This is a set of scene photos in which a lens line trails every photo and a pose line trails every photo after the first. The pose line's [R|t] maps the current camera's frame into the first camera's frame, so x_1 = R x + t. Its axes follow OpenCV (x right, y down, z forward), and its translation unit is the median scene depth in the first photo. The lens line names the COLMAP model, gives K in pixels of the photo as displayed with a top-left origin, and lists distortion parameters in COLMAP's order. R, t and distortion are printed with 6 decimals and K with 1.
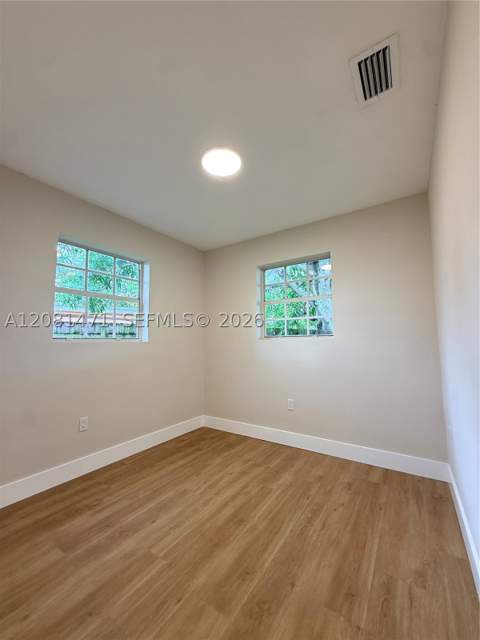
lens RADIAL K [[255.2, 0, 240.7], [0, 255.2, 321.5], [0, 0, 1]] dist [-0.001826, 0.000003]
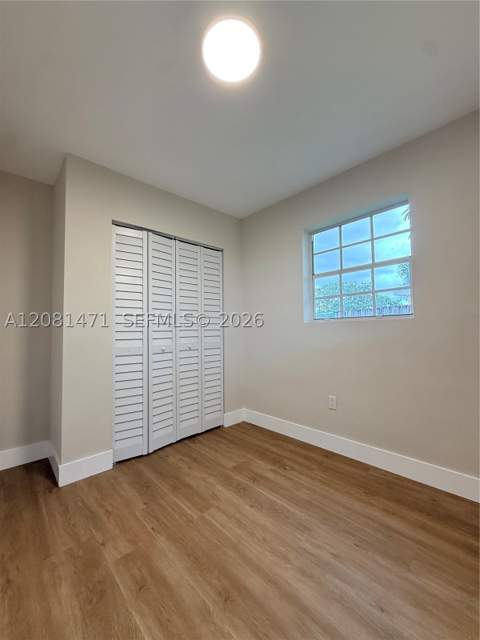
lens RADIAL K [[255.2, 0, 234.8], [0, 255.2, 313.2], [0, 0, 1]] dist [-0.001826, 0.000003]
pose [[-0.222800, -0.050956, -0.973532, 0.592993], [0.095901, 0.992644, -0.073904, 0.123355], [0.970136, -0.109829, -0.216274, 1.135210]]
